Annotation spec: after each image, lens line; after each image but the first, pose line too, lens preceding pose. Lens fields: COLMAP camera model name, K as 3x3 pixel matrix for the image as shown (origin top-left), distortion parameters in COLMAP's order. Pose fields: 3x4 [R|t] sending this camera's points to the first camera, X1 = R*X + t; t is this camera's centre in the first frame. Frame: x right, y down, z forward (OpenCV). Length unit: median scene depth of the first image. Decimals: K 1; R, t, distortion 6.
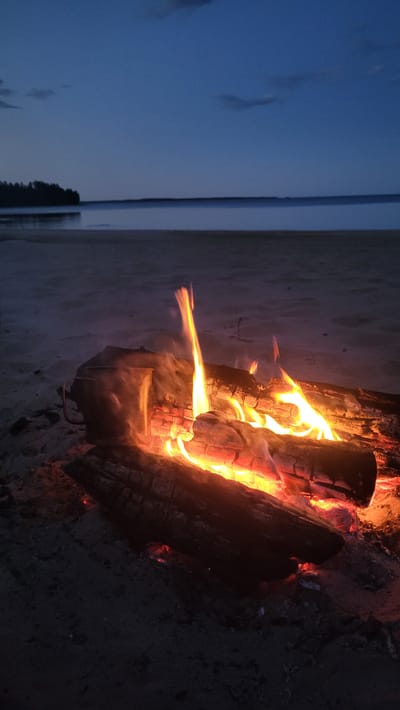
lens RADIAL K [[548.2, 0, 202.7], [0, 548.2, 355.8], [0, 0, 1]] dist [0.032441, -0.020518]
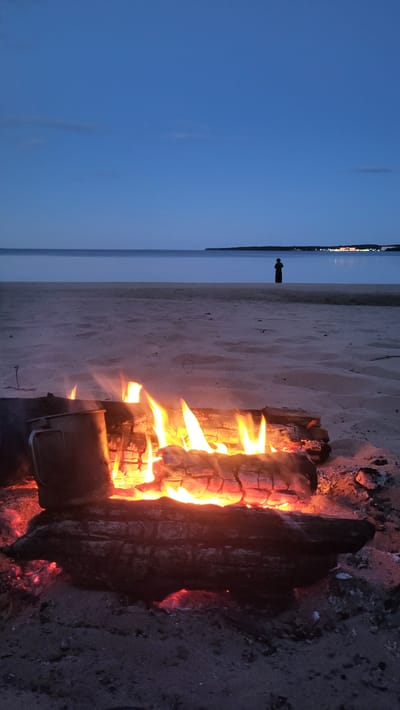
lens RADIAL K [[548.2, 0, 192.5], [0, 548.2, 351.9], [0, 0, 1]] dist [0.032441, -0.020518]
pose [[0.820630, -0.073763, 0.566679, -0.525173], [0.129165, 0.989914, -0.058193, -0.001027], [-0.556671, 0.120950, 0.821881, 0.170791]]
